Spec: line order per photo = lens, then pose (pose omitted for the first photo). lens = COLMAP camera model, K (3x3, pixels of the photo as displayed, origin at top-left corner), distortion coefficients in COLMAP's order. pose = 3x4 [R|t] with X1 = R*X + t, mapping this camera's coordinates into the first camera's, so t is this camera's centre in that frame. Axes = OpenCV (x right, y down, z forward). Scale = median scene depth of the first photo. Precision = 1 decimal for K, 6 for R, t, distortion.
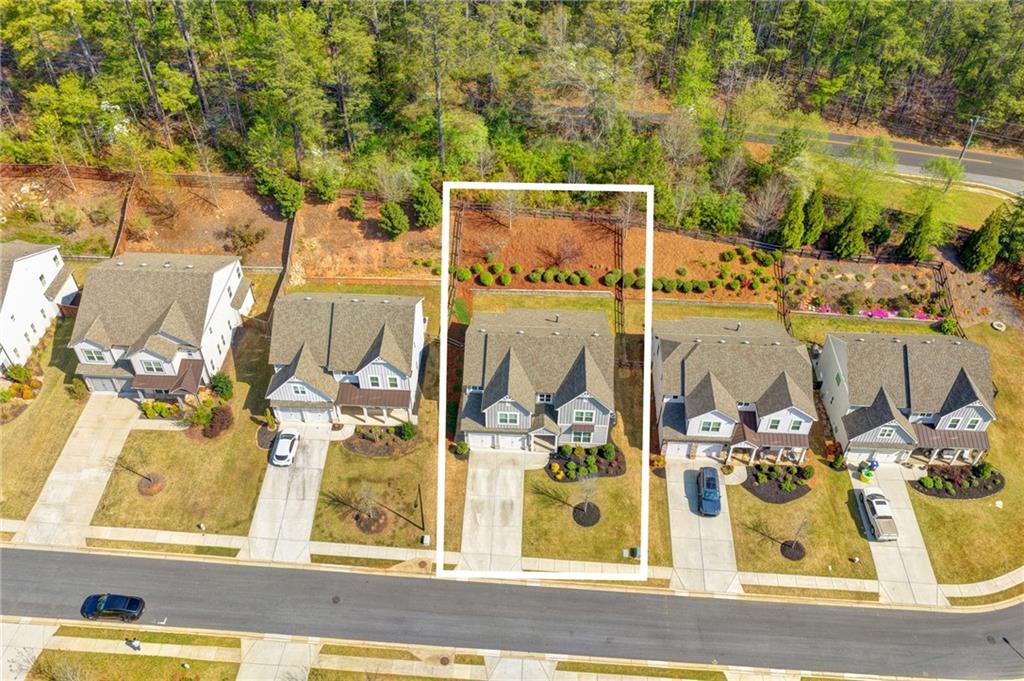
lens RADIAL K [[845.8, 0, 517.7], [0, 845.8, 346.4], [0, 0, 1]] dist [-0.012318, 0.036166]
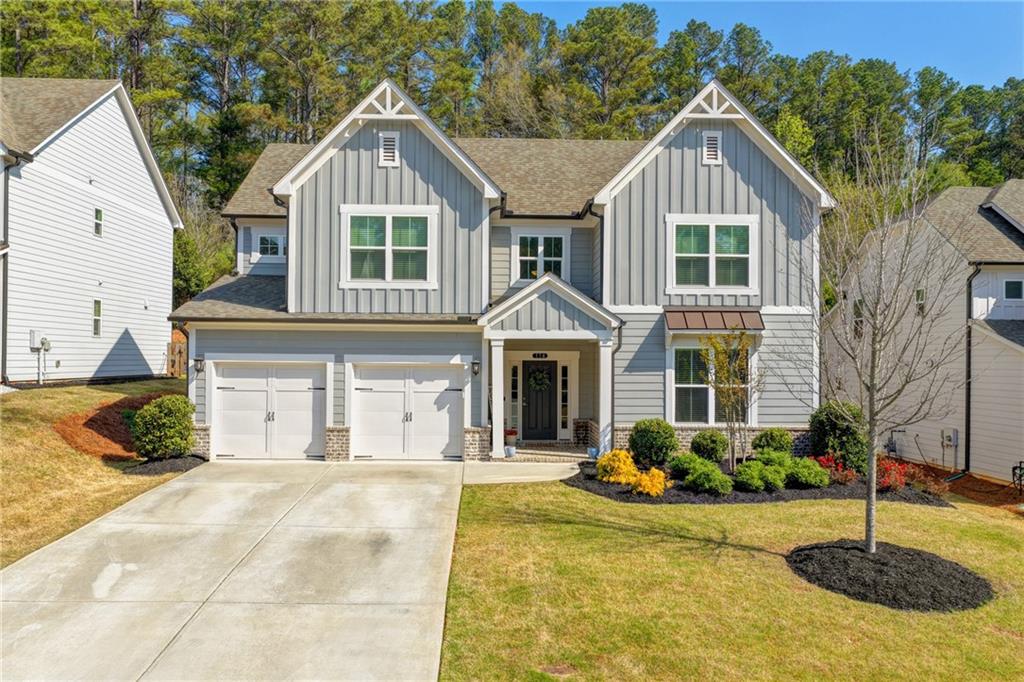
lens RADIAL K [[845.8, 0, 516.5], [0, 845.8, 348.2], [0, 0, 1]] dist [-0.012318, 0.036166]
pose [[0.997463, -0.002395, 0.071142, 0.006730], [0.051228, 0.718080, -0.694073, 0.259539], [-0.049423, 0.695957, 0.716381, 0.838869]]
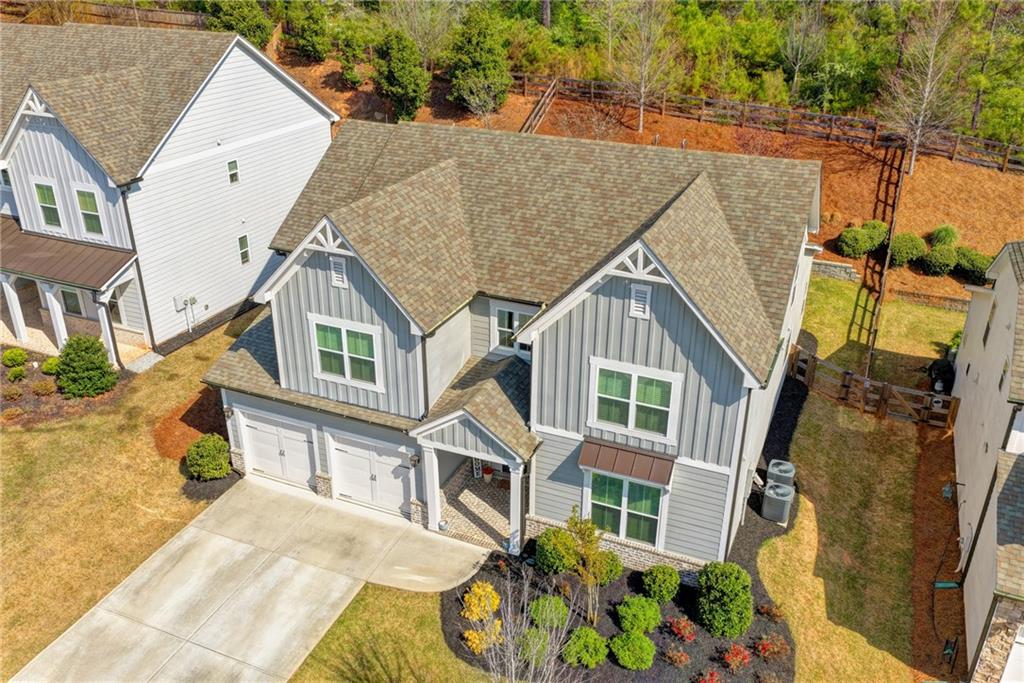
lens RADIAL K [[845.8, 0, 516.3], [0, 845.8, 349.6], [0, 0, 1]] dist [-0.012318, 0.036166]
pose [[0.933823, 0.154175, -0.322807, 0.120046], [-0.245327, 0.932745, -0.264199, 0.137630], [0.260364, 0.325908, 0.908842, 0.761885]]
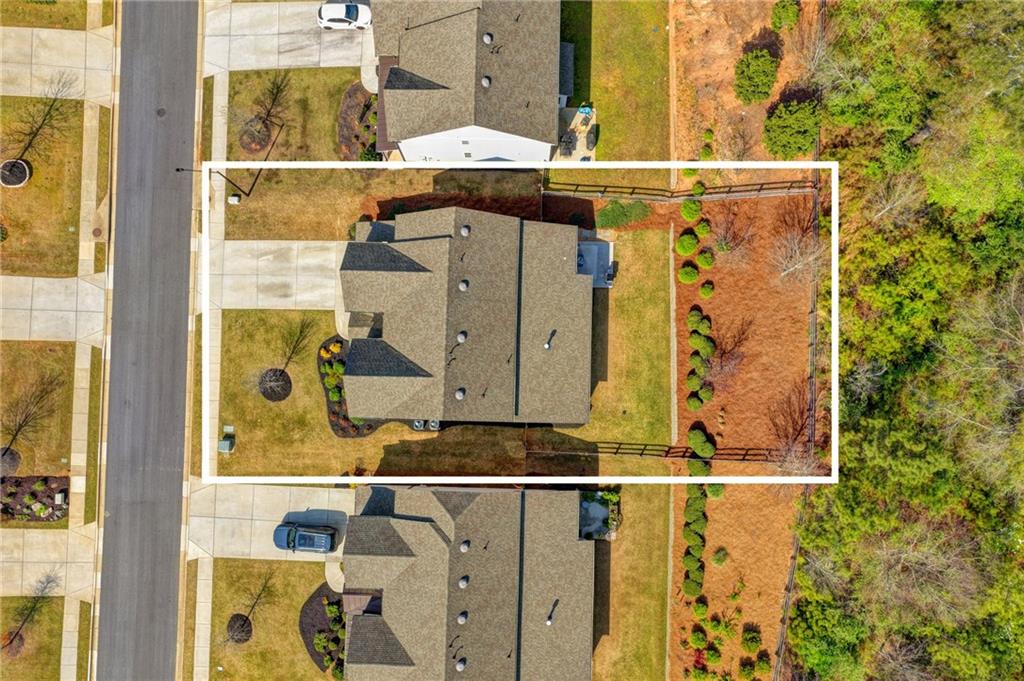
lens RADIAL K [[845.8, 0, 521.5], [0, 845.8, 344.6], [0, 0, 1]] dist [-0.012318, 0.036166]
pose [[0.015329, 0.995705, -0.091304, 0.117343], [-0.689904, 0.076629, 0.719834, -0.555178], [0.723739, 0.051956, 0.688115, 0.575899]]
